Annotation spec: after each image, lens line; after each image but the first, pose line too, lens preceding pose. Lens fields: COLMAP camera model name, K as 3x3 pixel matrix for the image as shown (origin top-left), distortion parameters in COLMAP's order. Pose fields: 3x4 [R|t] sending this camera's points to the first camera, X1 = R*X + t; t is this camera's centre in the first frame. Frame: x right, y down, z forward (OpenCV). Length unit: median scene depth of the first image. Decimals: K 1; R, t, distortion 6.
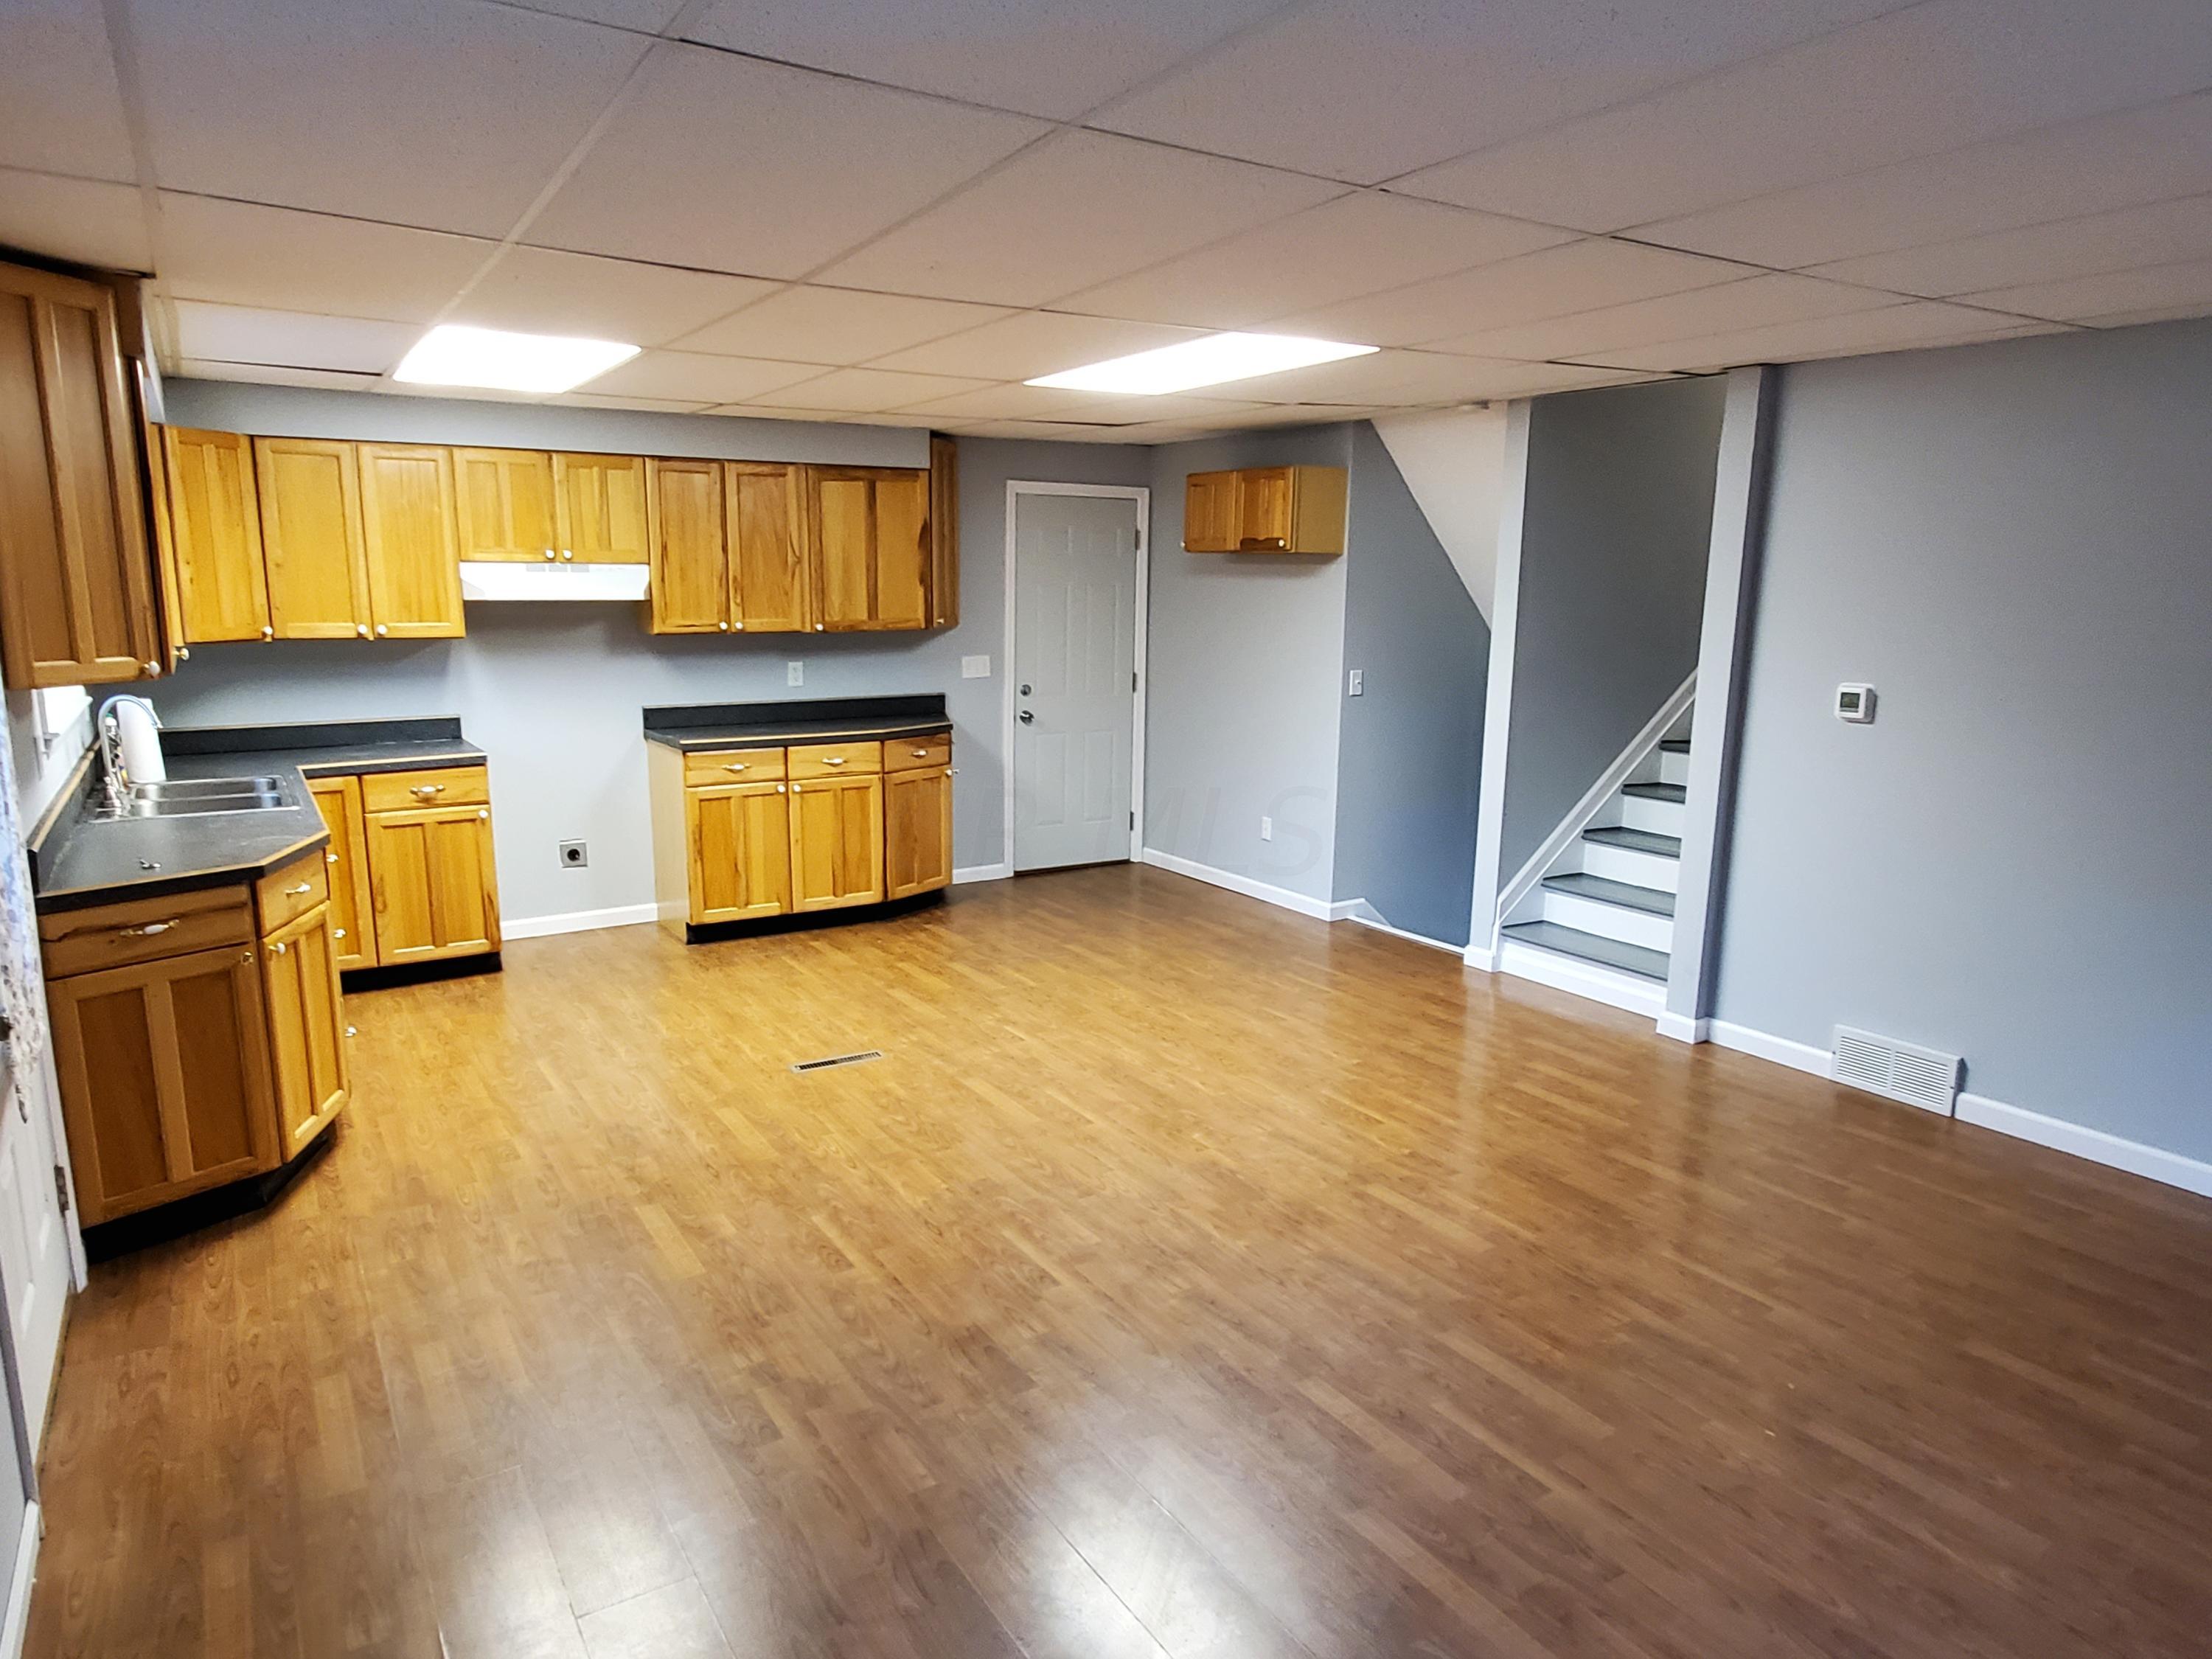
lens RADIAL K [[1389.5, 0, 1106.0], [0, 1389.5, 829.5], [0, 0, 1]] dist [-0.003047, -0.000157]
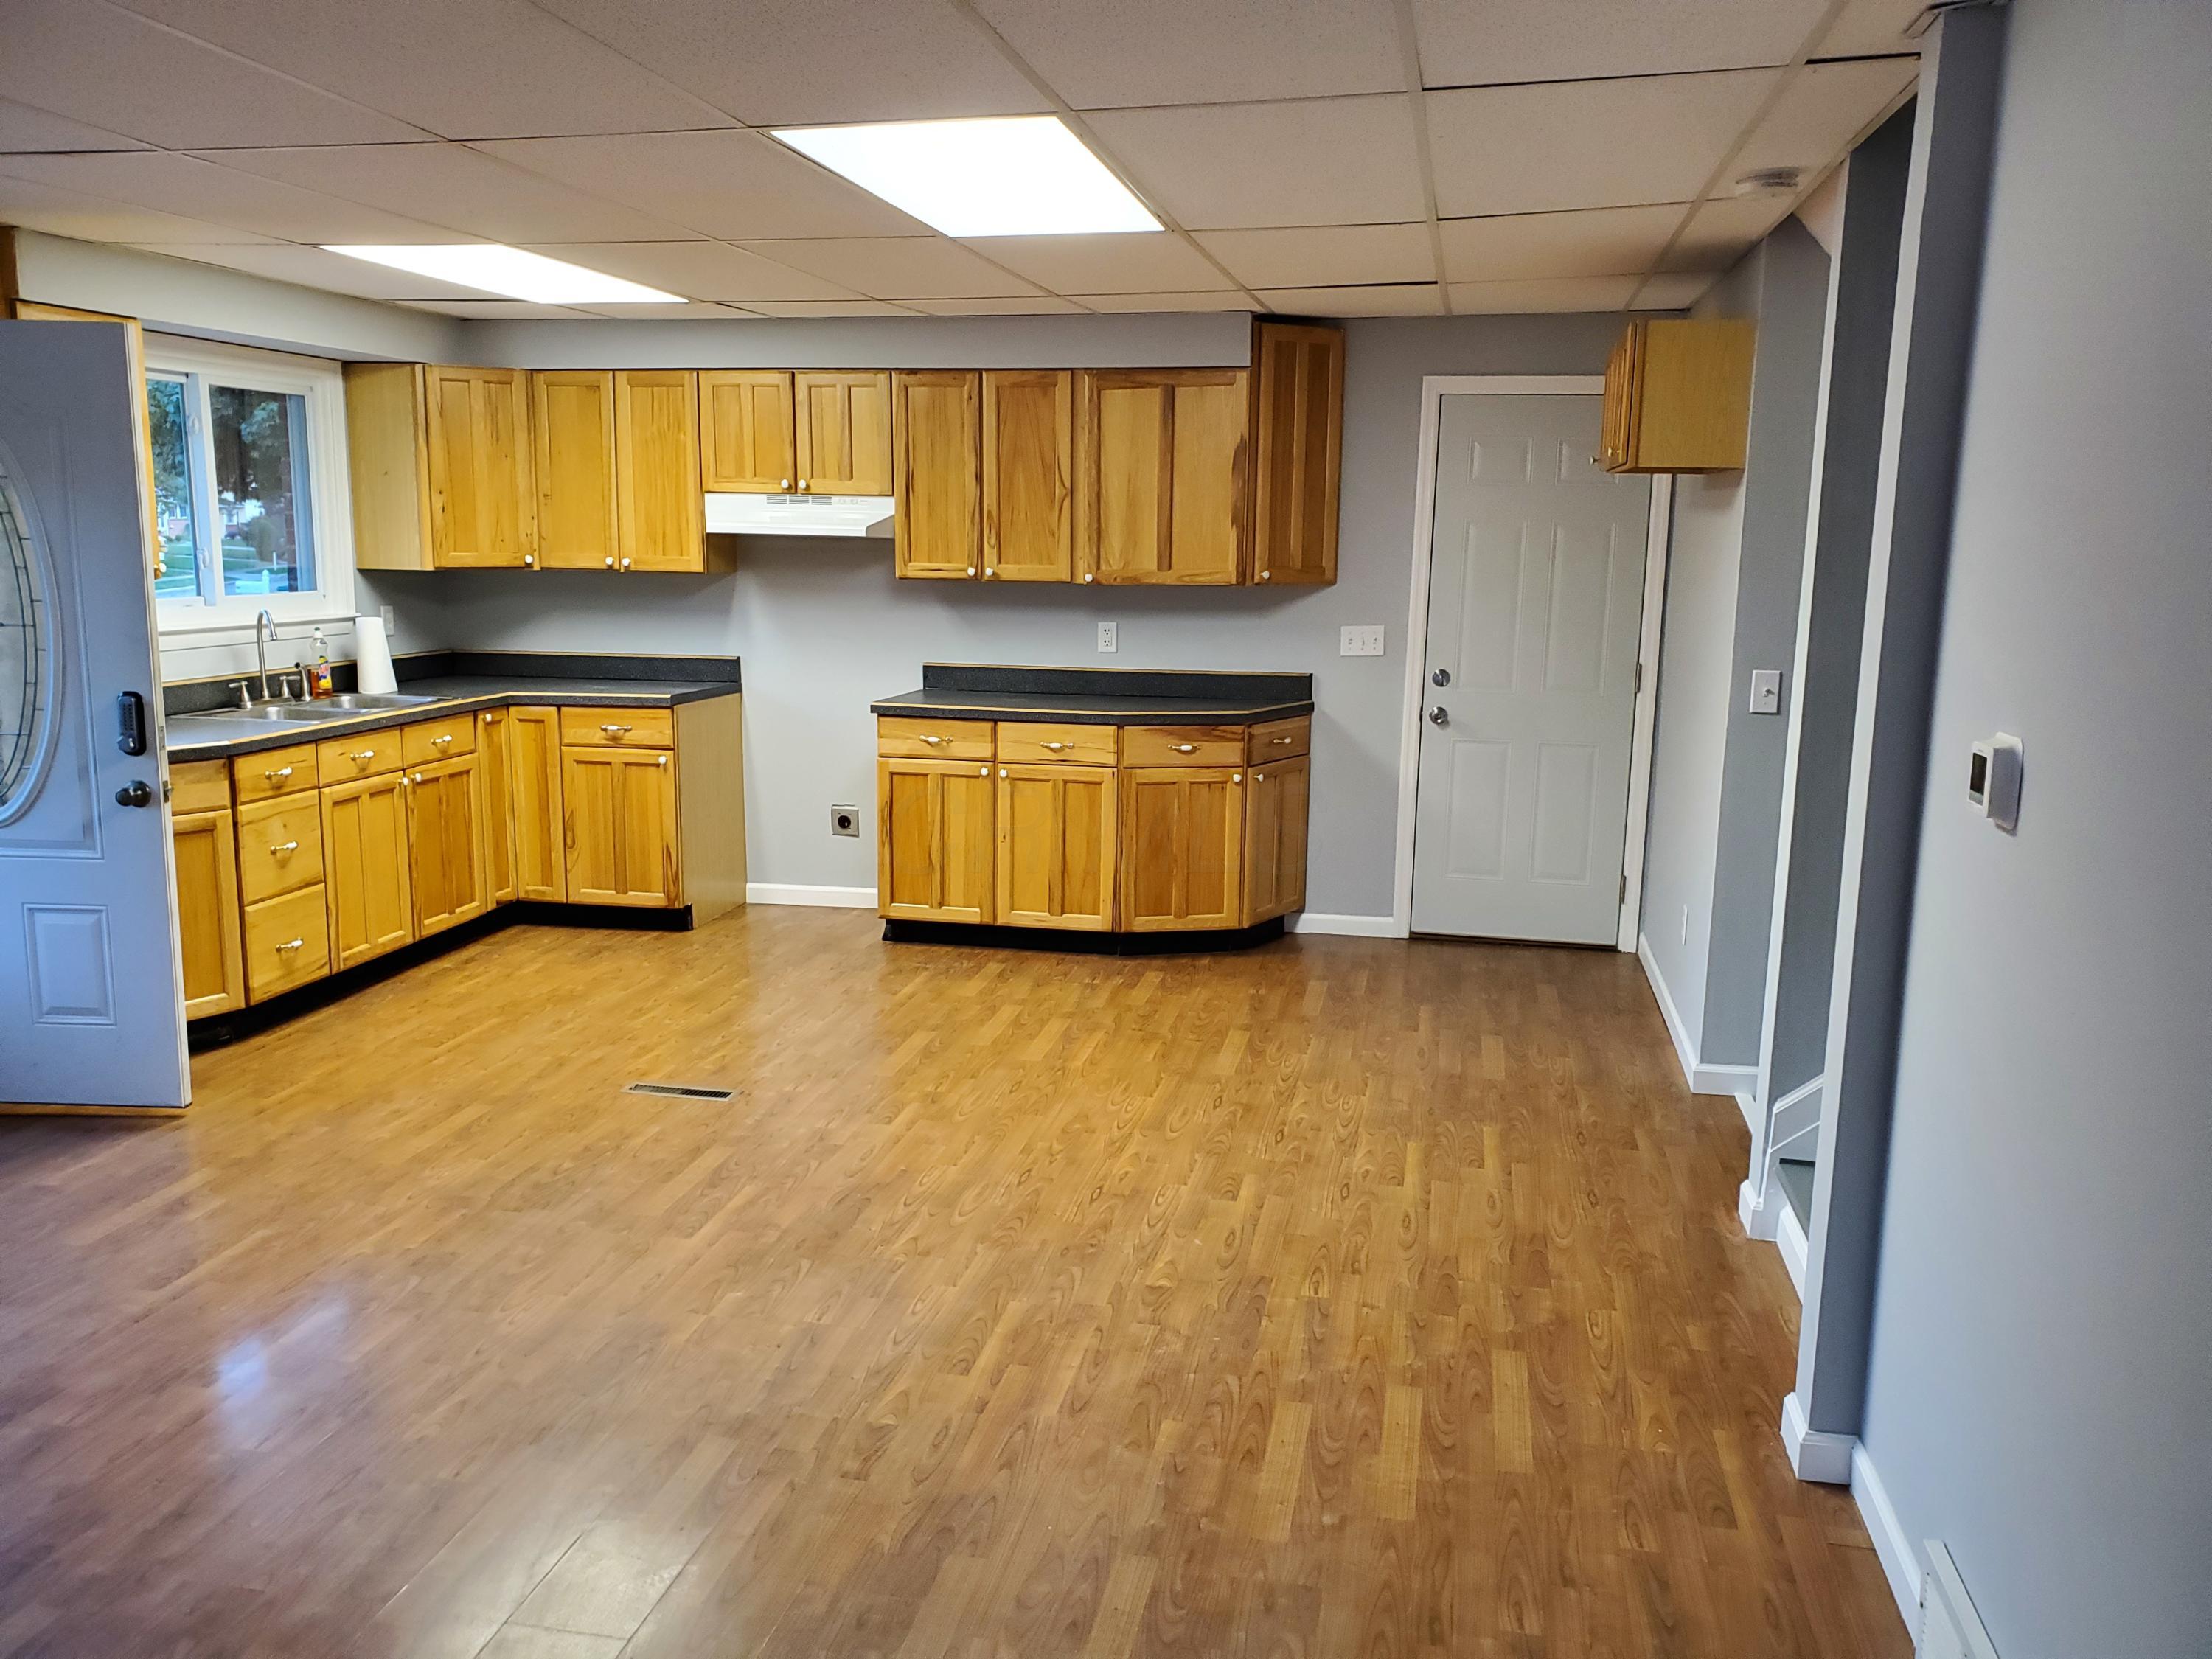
lens RADIAL K [[1672.6, 0, 1106.0], [0, 1672.6, 829.5], [0, 0, 1]] dist [0.167884, -0.297440]
pose [[0.729413, 0.124434, -0.672661, 0.494685], [-0.130812, 0.990543, 0.041389, -0.046358], [0.671450, 0.057802, 0.738792, 0.323314]]
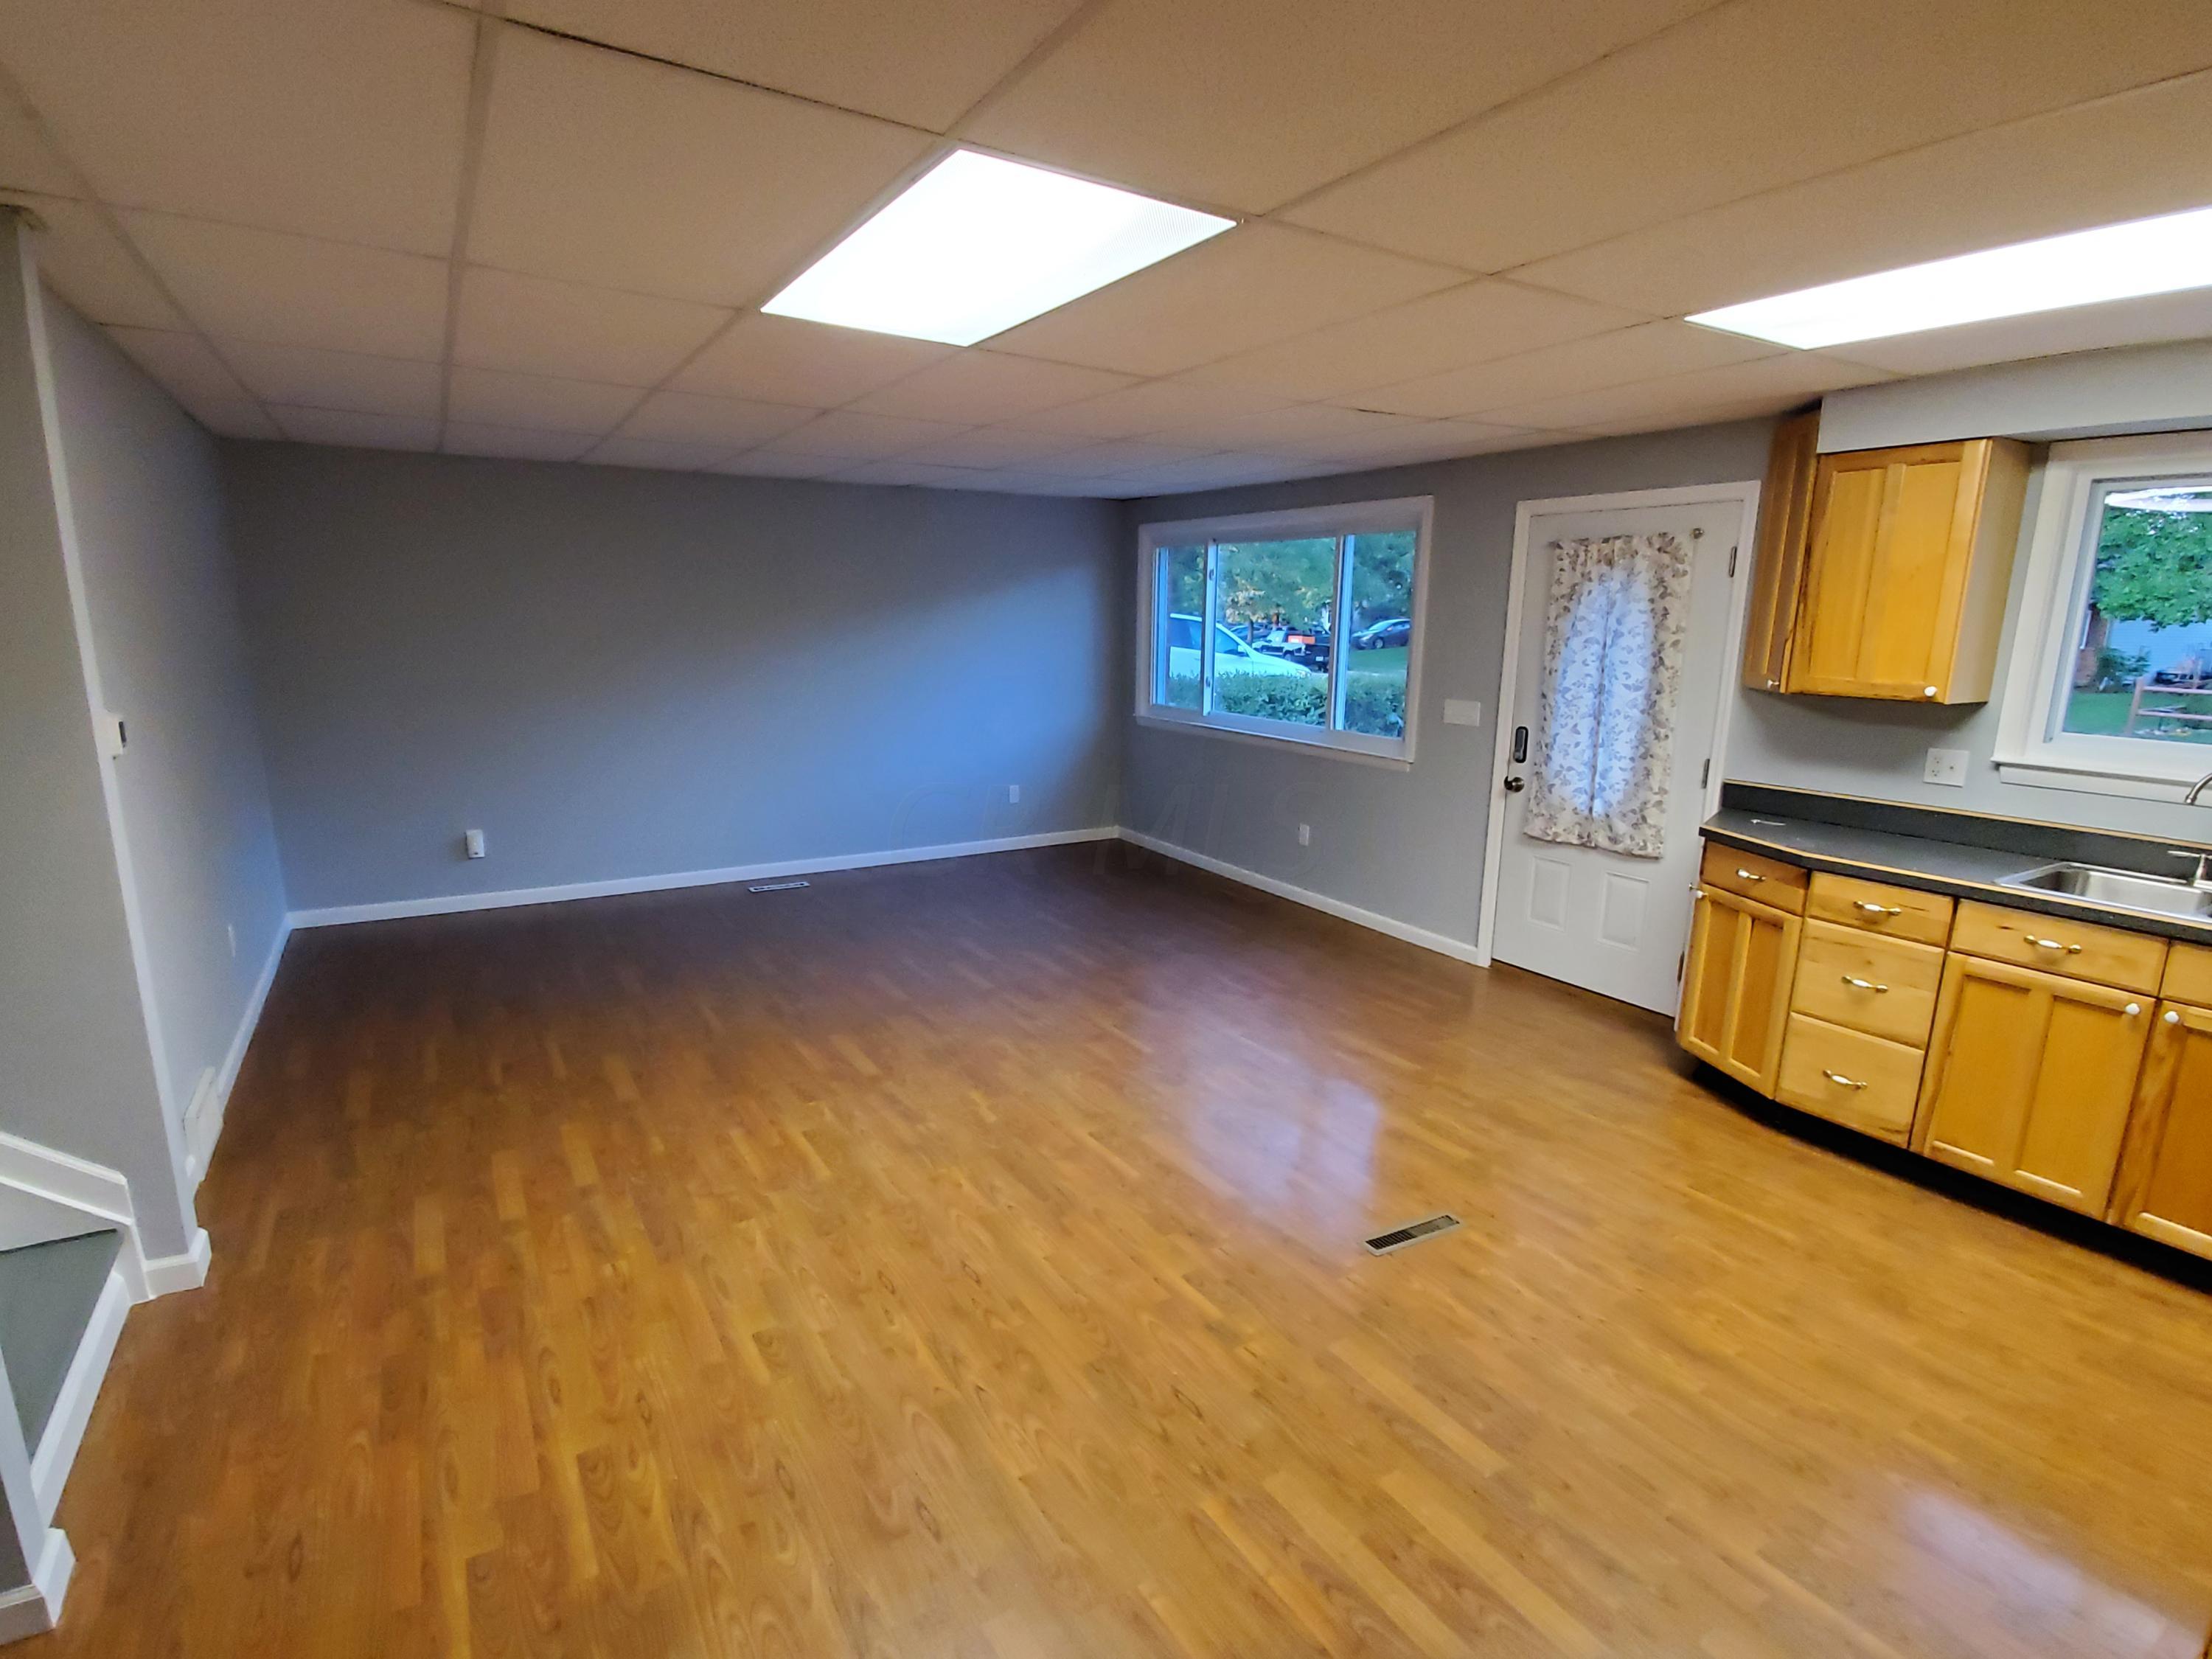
lens RADIAL K [[1161.8, 0, 1106.0], [0, 1161.8, 829.5], [0, 0, 1]] dist [0.012508, -0.000208]
pose [[-0.999720, -0.022638, 0.006831, -0.015889], [-0.018652, 0.932496, 0.360699, -0.210109], [-0.014535, 0.360470, -0.932657, 1.173099]]
